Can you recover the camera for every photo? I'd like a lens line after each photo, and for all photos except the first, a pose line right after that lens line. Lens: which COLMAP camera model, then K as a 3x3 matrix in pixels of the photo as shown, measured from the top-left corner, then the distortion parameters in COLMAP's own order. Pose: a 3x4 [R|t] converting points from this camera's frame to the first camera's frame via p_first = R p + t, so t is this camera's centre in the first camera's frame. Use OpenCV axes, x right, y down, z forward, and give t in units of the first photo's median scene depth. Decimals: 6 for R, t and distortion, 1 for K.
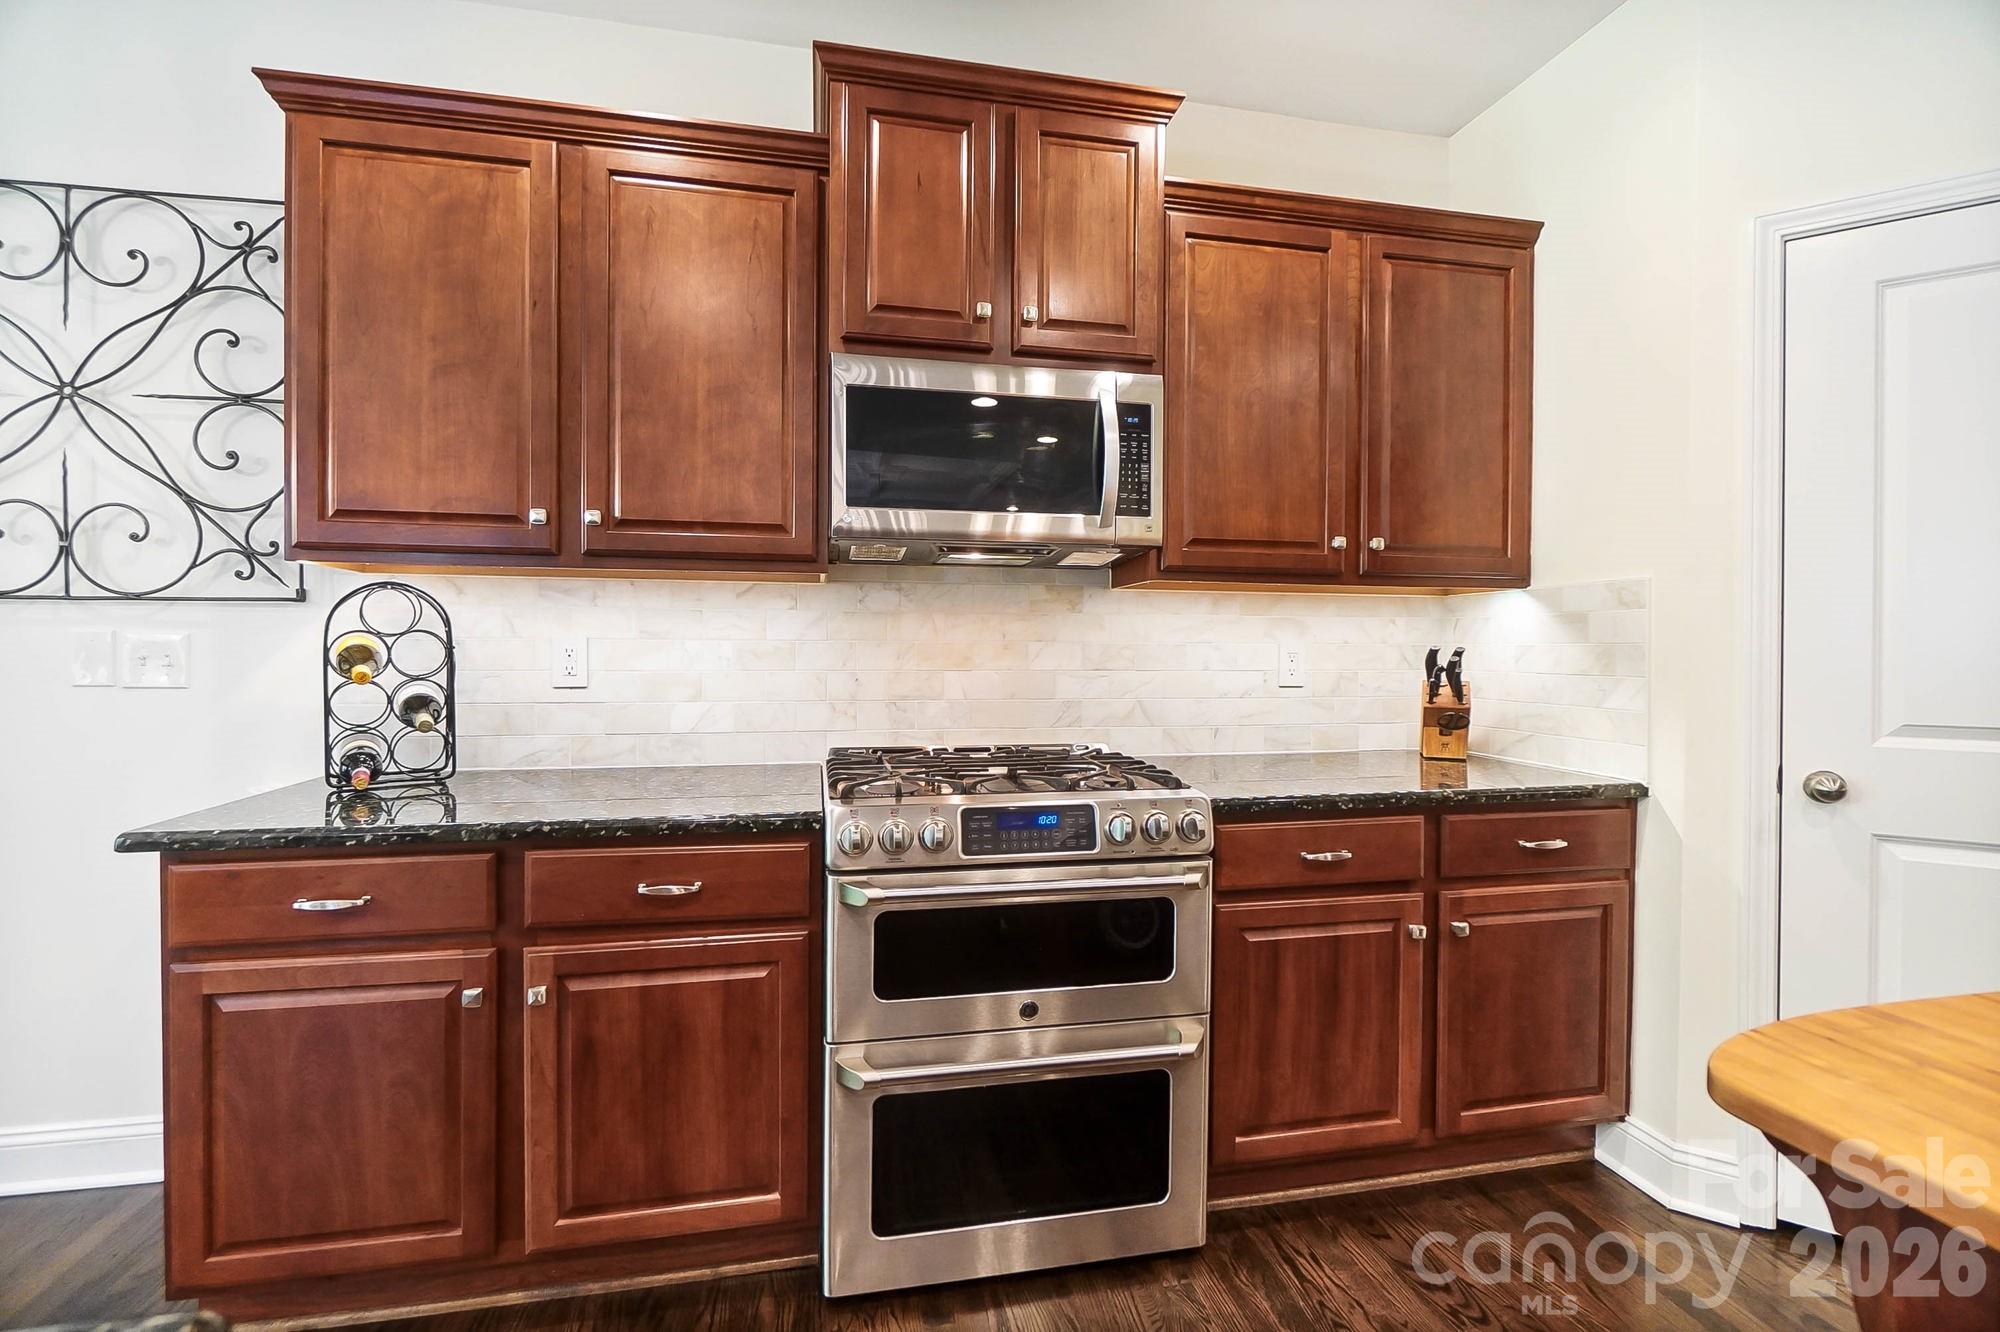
lens RADIAL K [[866.1, 0, 984.3], [0, 866.1, 660.5], [0, 0, 1]] dist [-0.000417, -0.002151]
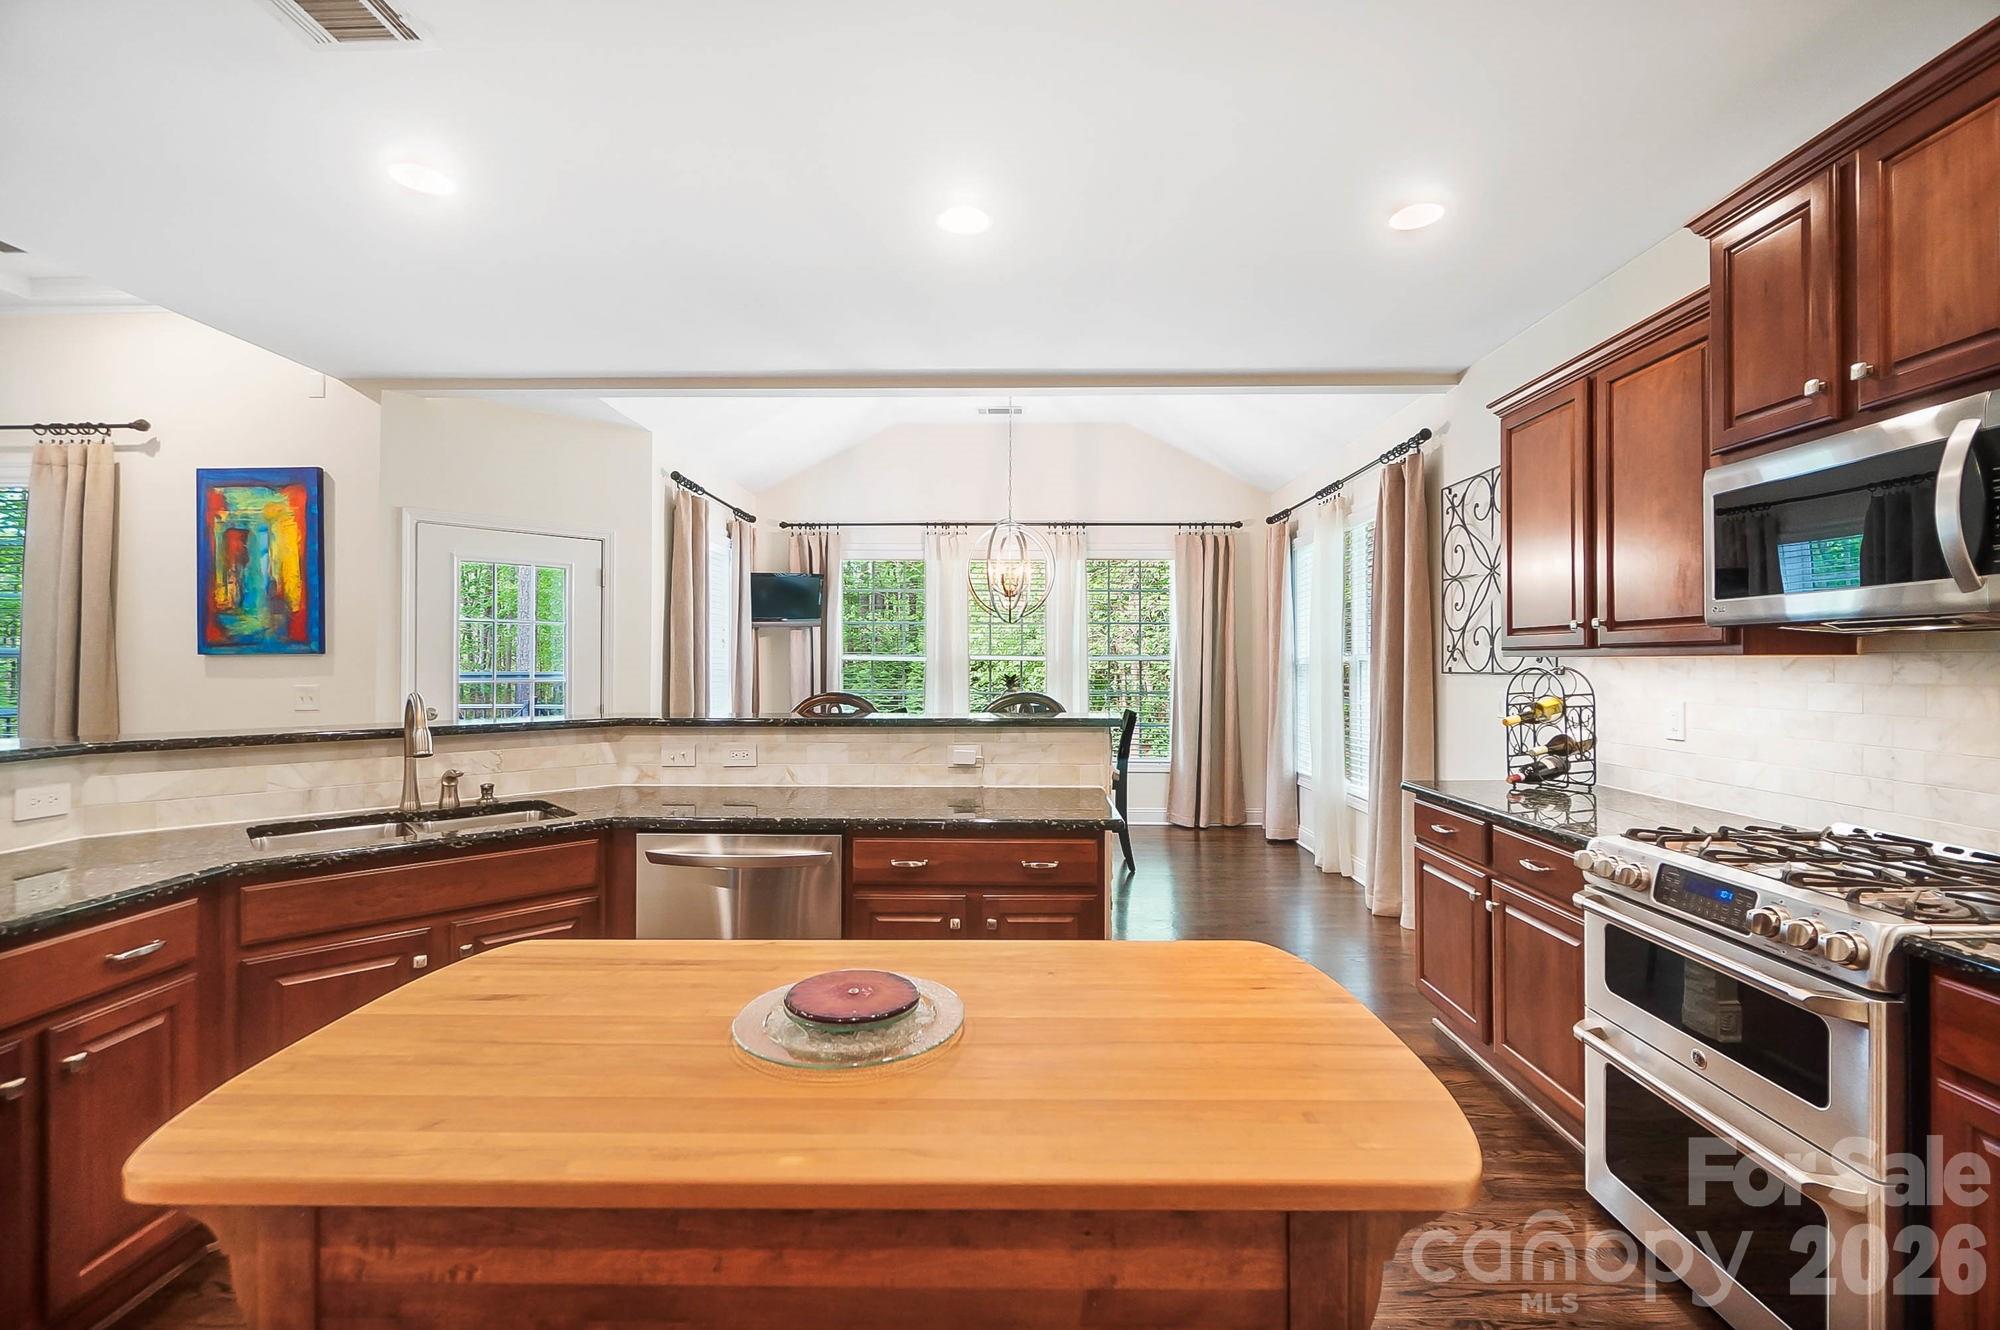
lens RADIAL K [[866.1, 0, 1000.8], [0, 866.1, 660.3], [0, 0, 1]] dist [-0.000417, -0.002151]
pose [[-0.212508, -0.009455, -0.977114, 1.137397], [-0.016048, 0.999852, -0.006185, -0.072411], [0.977028, 0.014366, -0.212628, 0.307217]]
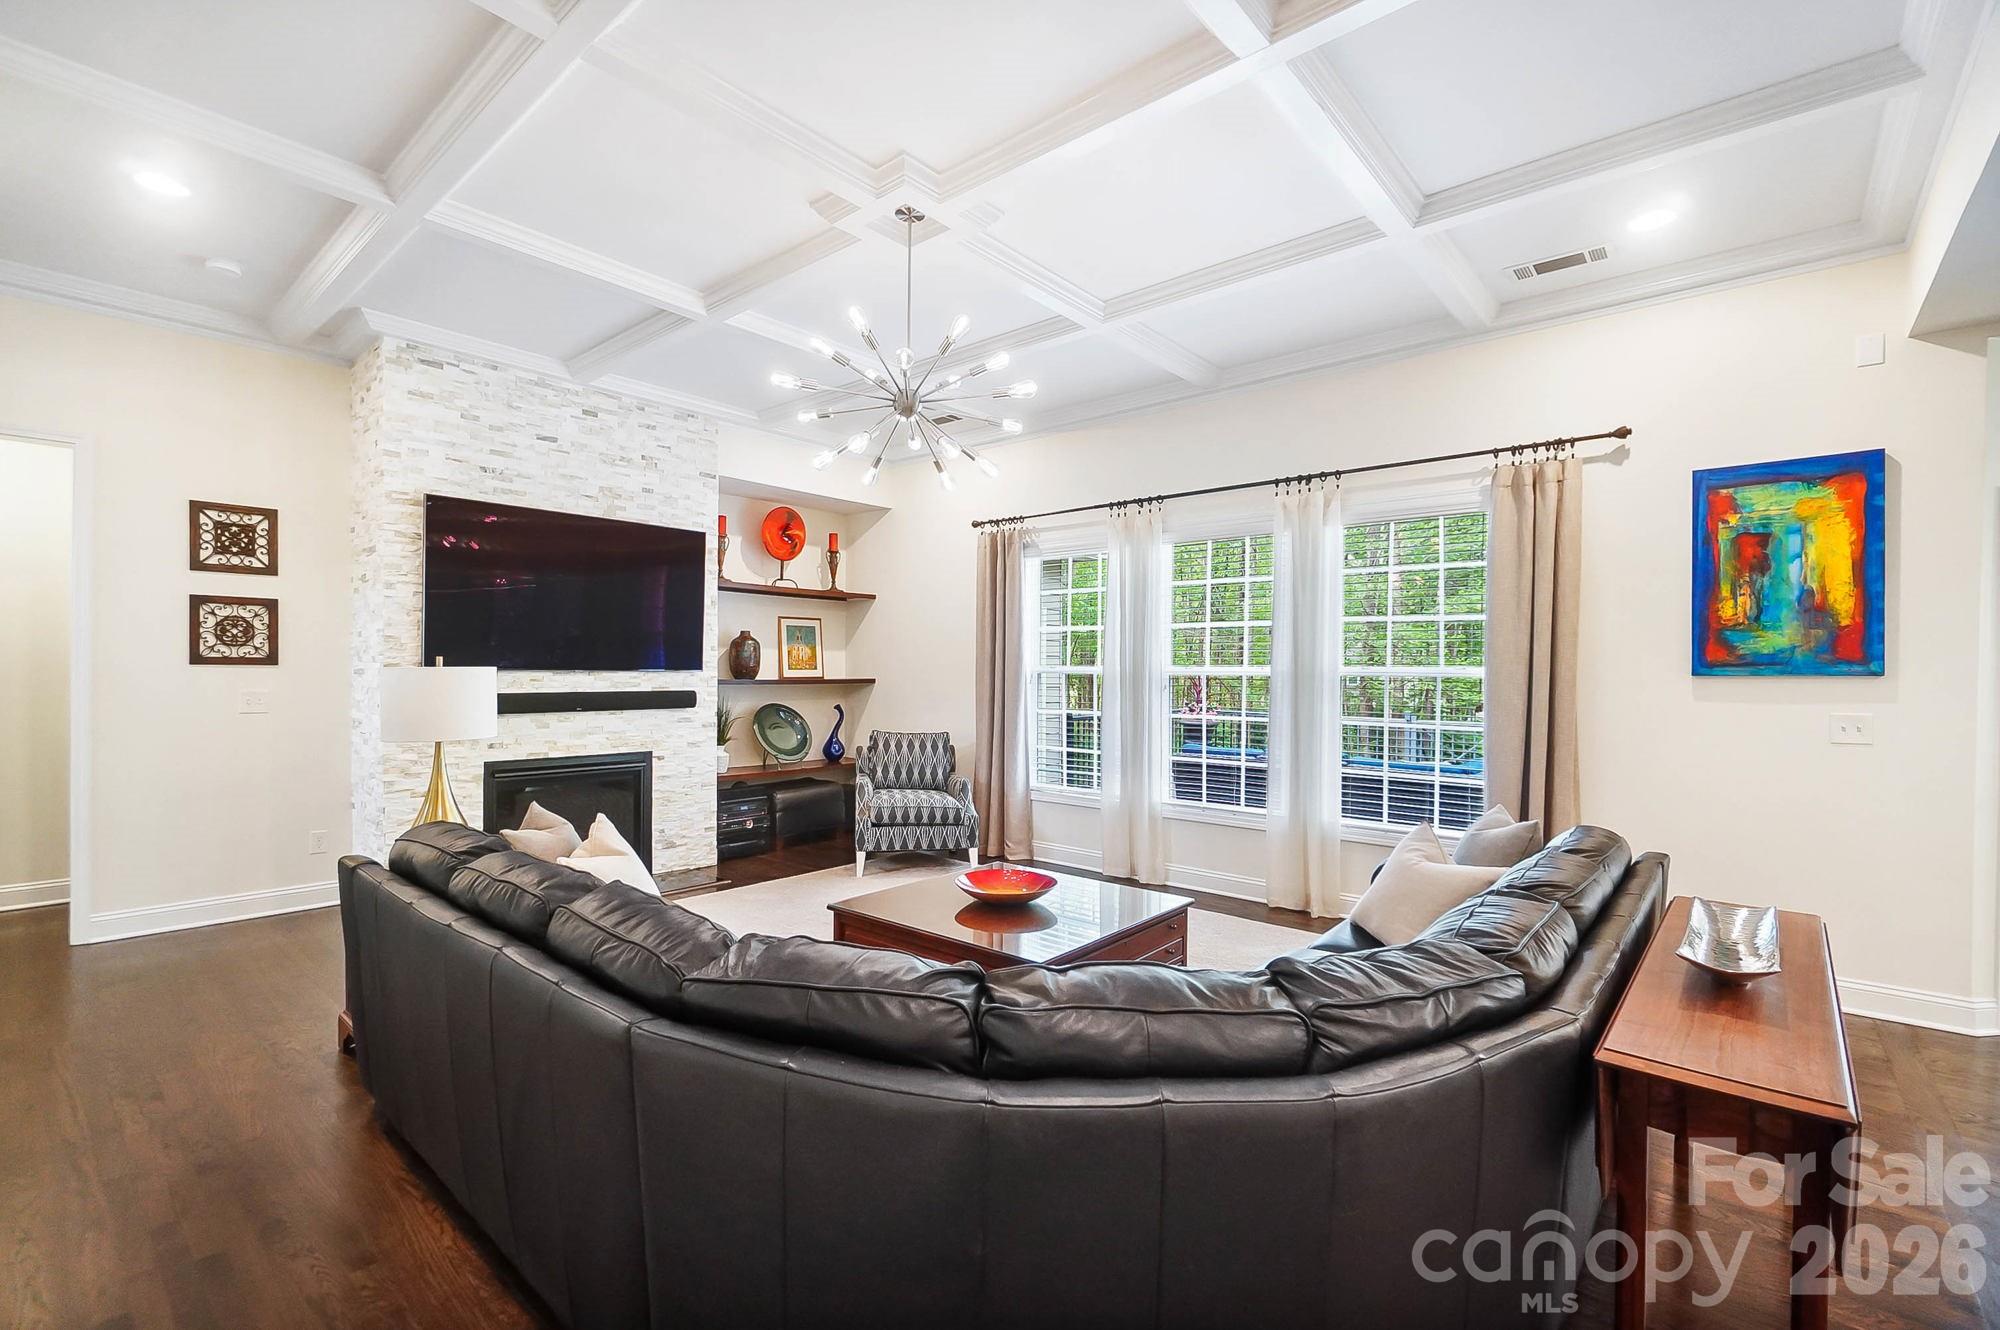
lens RADIAL K [[866.1, 0, 994.3], [0, 866.1, 684.4], [0, 0, 1]] dist [-0.000417, -0.002151]
pose [[-0.789144, -0.000716, -0.614208, 1.932515], [-0.020748, 0.999460, 0.025493, -0.065051], [0.613858, 0.032861, -0.788733, -1.564257]]
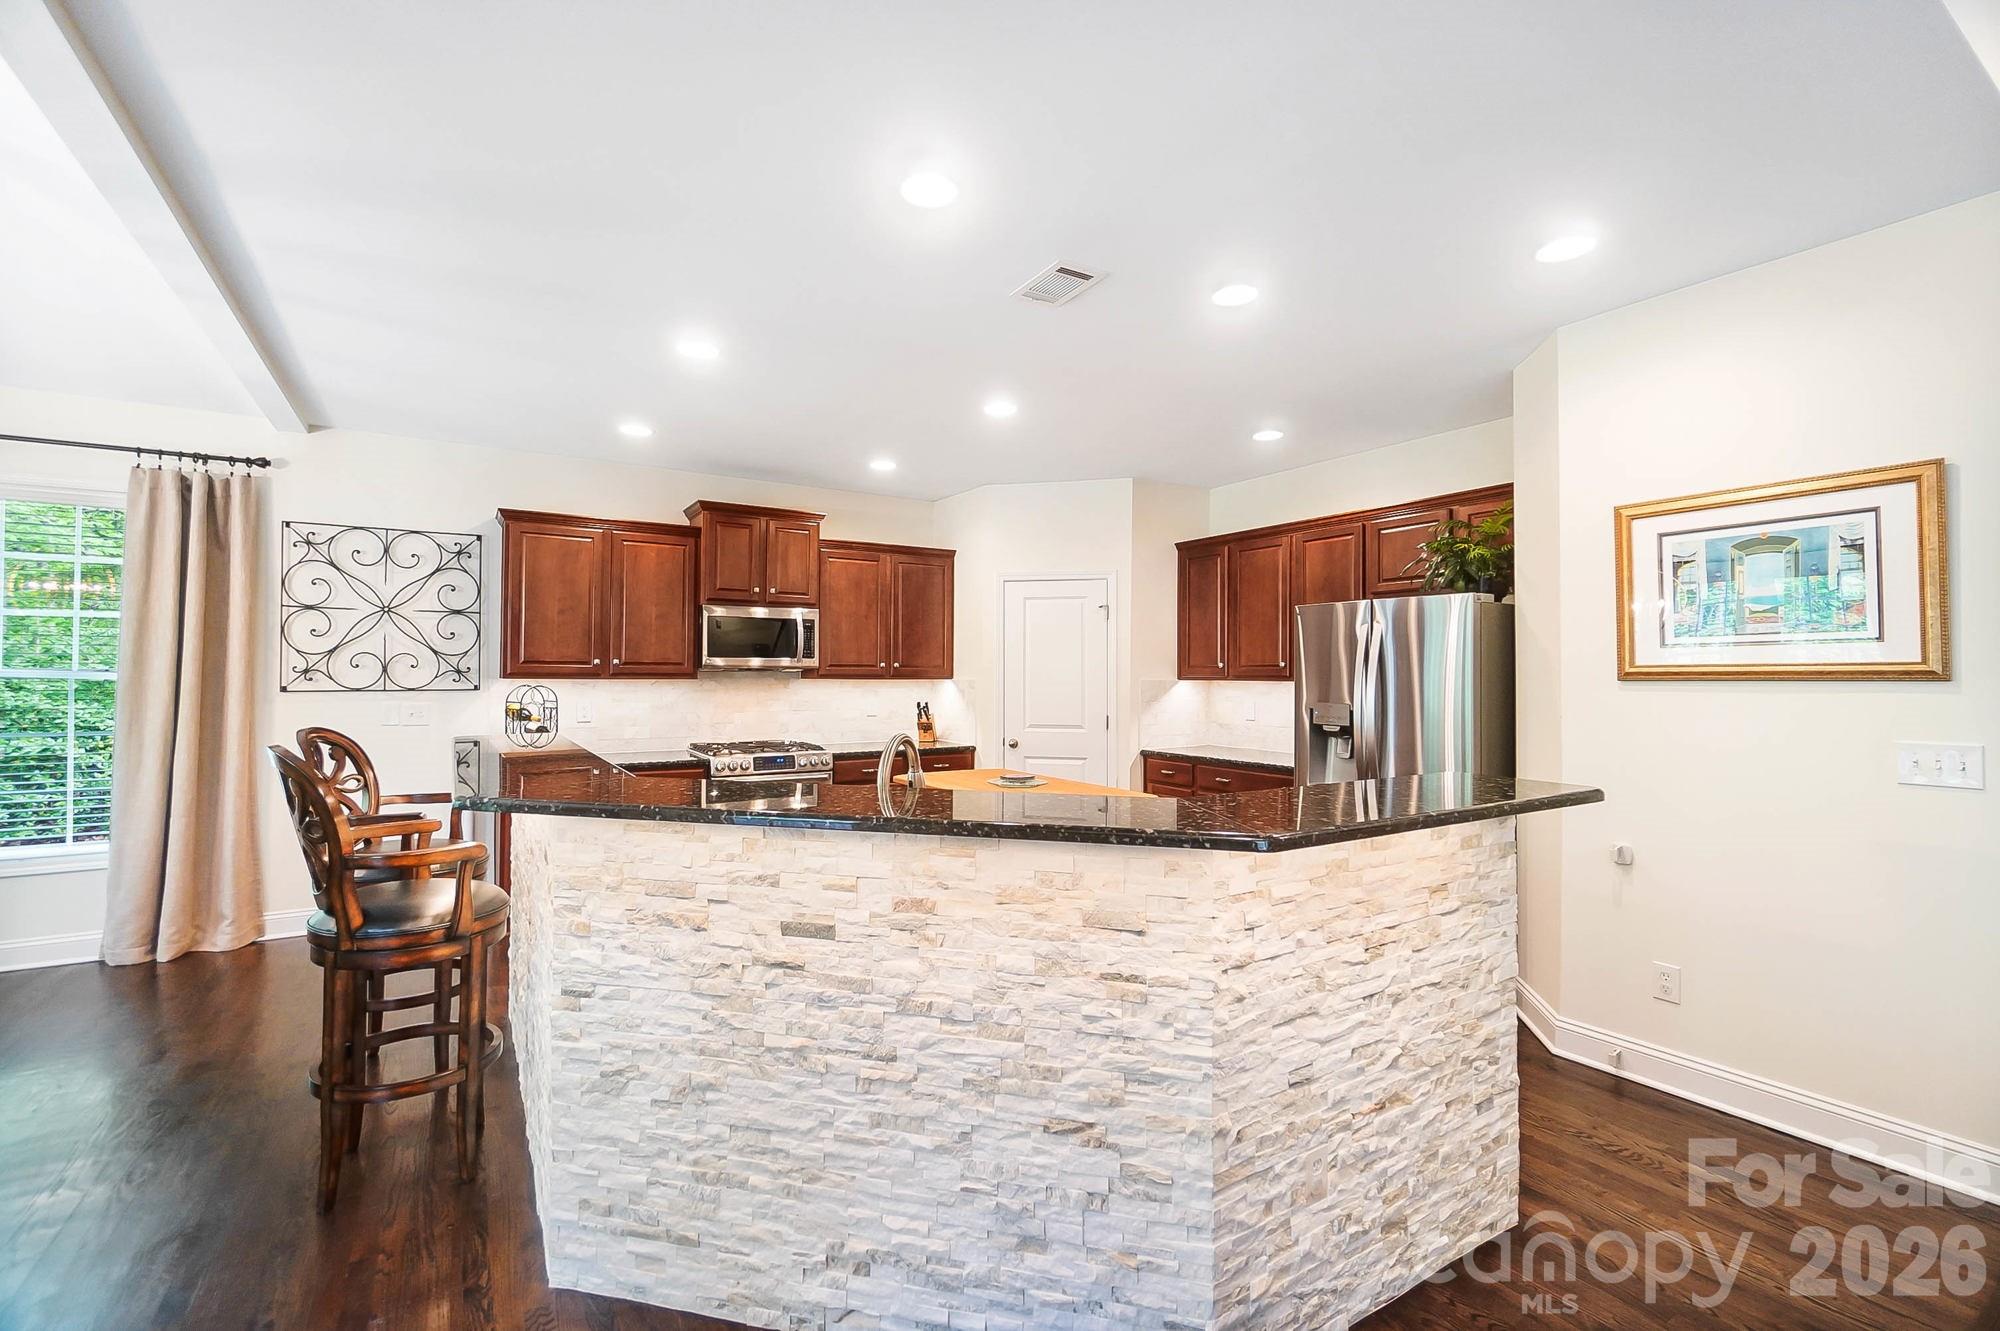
lens RADIAL K [[866.1, 0, 992.8], [0, 866.1, 656.1], [0, 0, 1]] dist [-0.000417, -0.002151]
pose [[0.935469, 0.006426, 0.353352, -0.279559], [0.005516, 0.999447, -0.032780, -0.078243], [-0.353367, 0.032614, 0.934916, -1.966070]]
